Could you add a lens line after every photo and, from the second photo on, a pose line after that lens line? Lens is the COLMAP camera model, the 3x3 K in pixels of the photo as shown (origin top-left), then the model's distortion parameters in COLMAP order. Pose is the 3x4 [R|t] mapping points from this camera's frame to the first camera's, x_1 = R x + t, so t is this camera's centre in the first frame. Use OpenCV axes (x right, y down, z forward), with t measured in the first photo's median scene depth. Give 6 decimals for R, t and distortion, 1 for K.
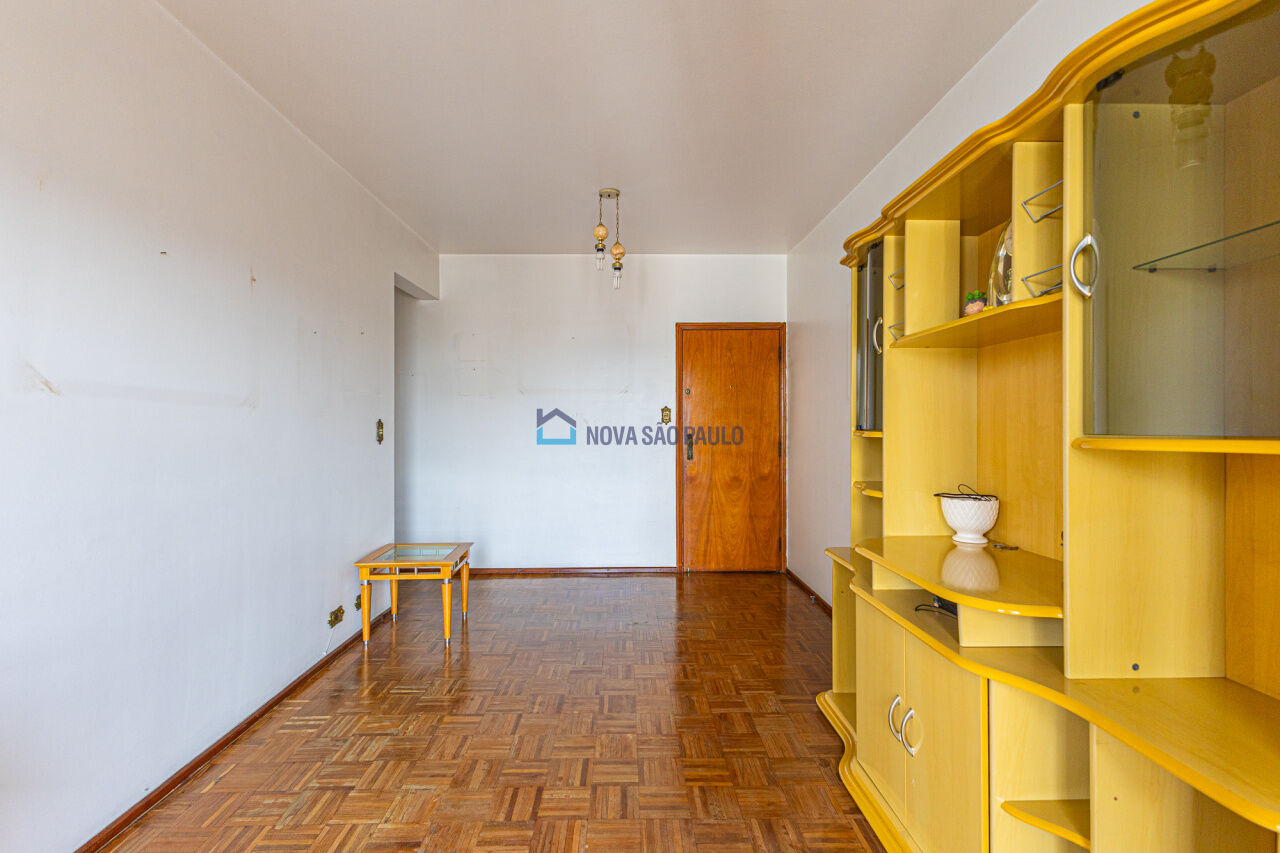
lens RADIAL K [[553.1, 0, 636.5], [0, 553.1, 425.4], [0, 0, 1]] dist [0.003895, 0.000272]
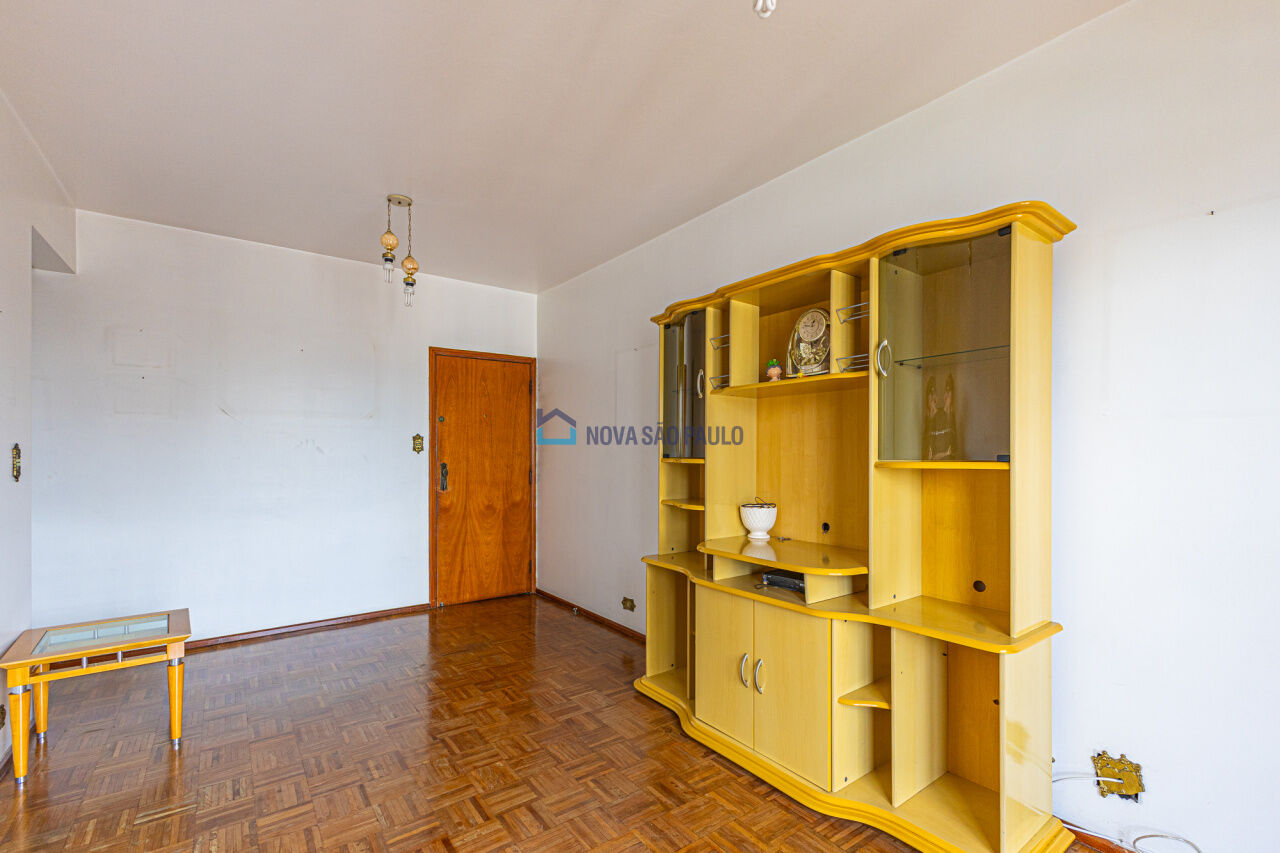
lens RADIAL K [[553.1, 0, 635.1], [0, 553.1, 455.9], [0, 0, 1]] dist [0.003895, 0.000272]
pose [[0.814163, 0.001010, 0.580636, -0.343010], [-0.001555, 0.999999, 0.000441, 0.002808], [-0.580635, -0.001262, 0.814163, 0.037193]]
